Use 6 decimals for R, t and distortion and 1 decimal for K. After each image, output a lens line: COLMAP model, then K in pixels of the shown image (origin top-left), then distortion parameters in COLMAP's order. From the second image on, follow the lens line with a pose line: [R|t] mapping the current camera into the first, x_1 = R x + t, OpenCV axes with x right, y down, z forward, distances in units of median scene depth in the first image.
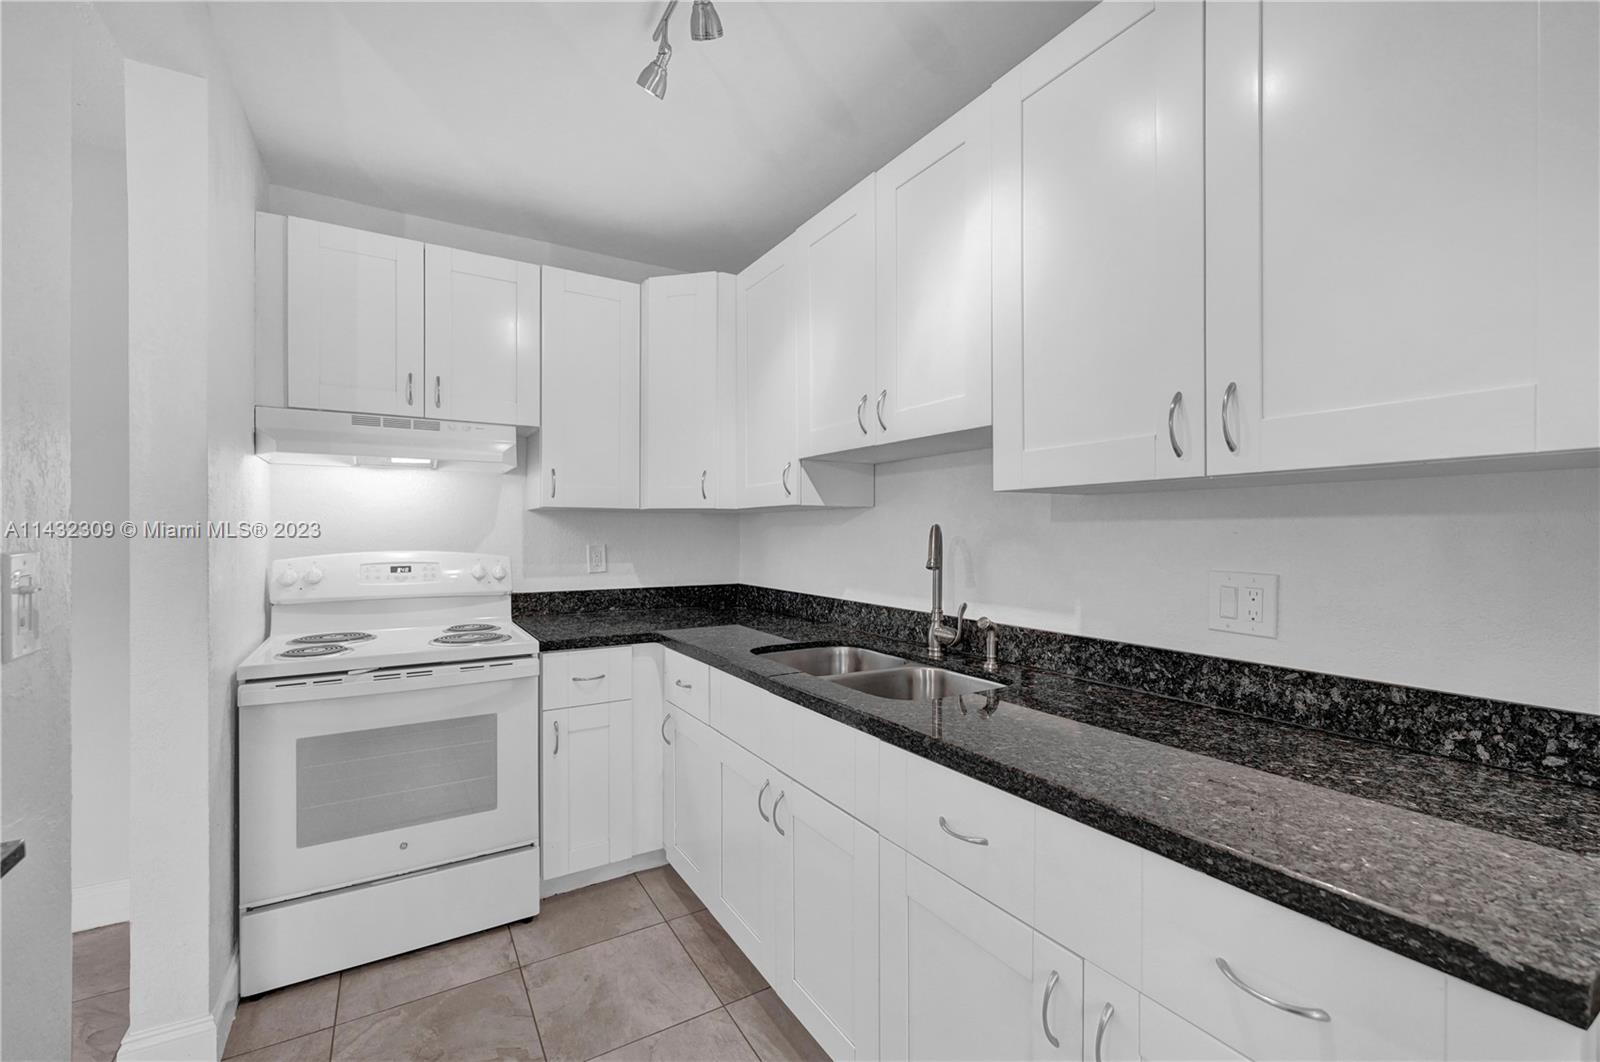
lens RADIAL K [[661.0, 0, 797.1], [0, 661.0, 536.5], [0, 0, 1]] dist [-0.001217, -0.000325]
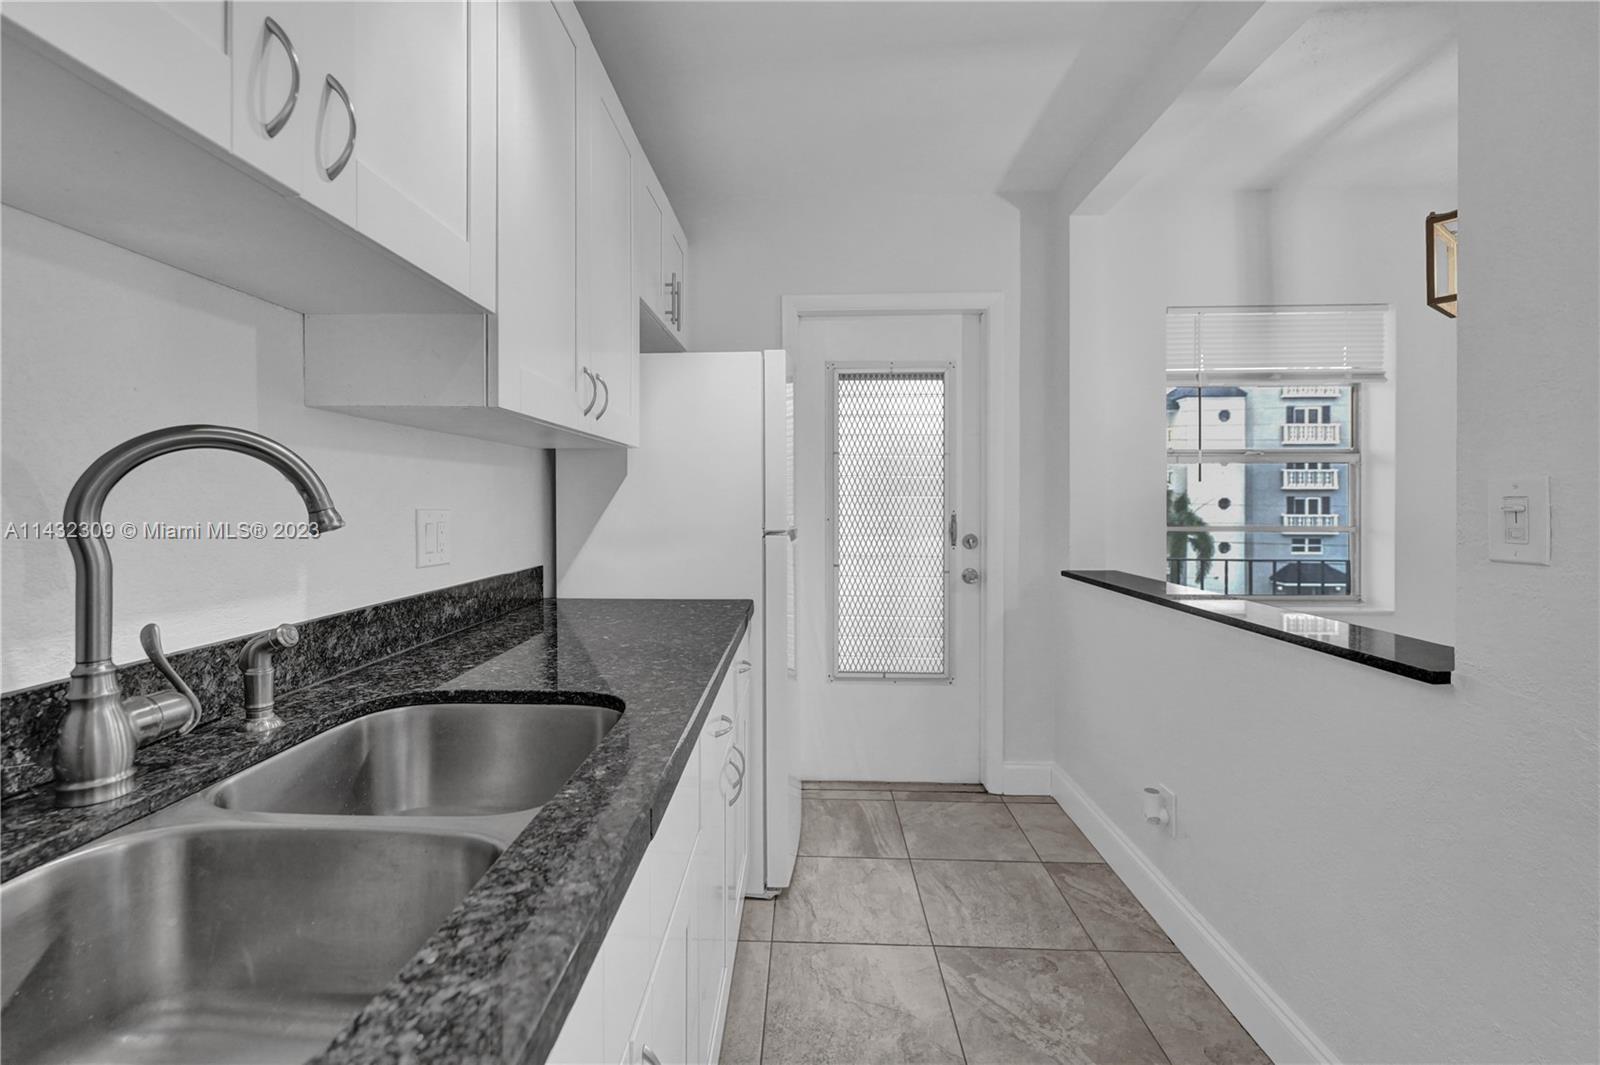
lens RADIAL K [[671.6, 0, 789.7], [0, 671.6, 509.6], [0, 0, 1]] dist [-0.000578, 0.000218]
pose [[-0.841222, -0.010482, 0.540588, -0.286357], [0.000002, 0.999812, 0.019389, 0.024995], [-0.540690, 0.016311, -0.841064, 1.139425]]
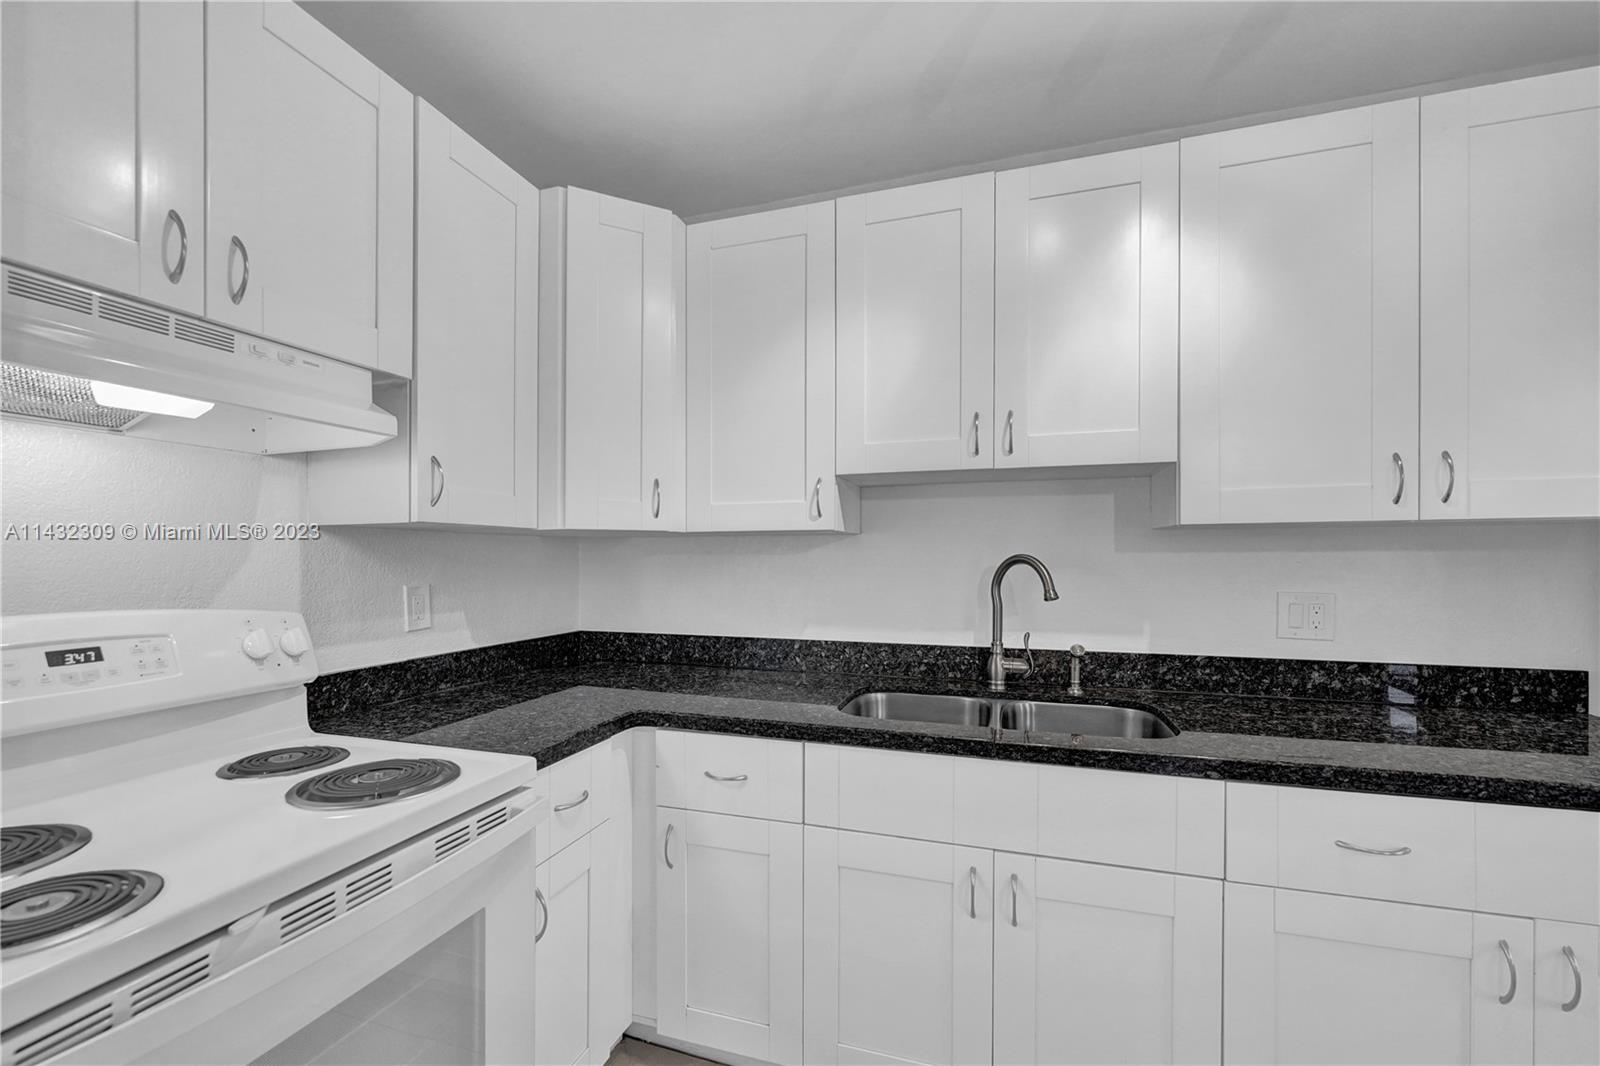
lens RADIAL K [[654.9, 0, 797.9], [0, 654.9, 561.2], [0, 0, 1]] dist [-0.002229, -0.000329]
pose [[0.758375, -0.006426, 0.651787, -0.665561], [0.007189, 0.999973, 0.001494, -0.012200], [-0.651779, 0.003553, 0.758401, 0.476541]]
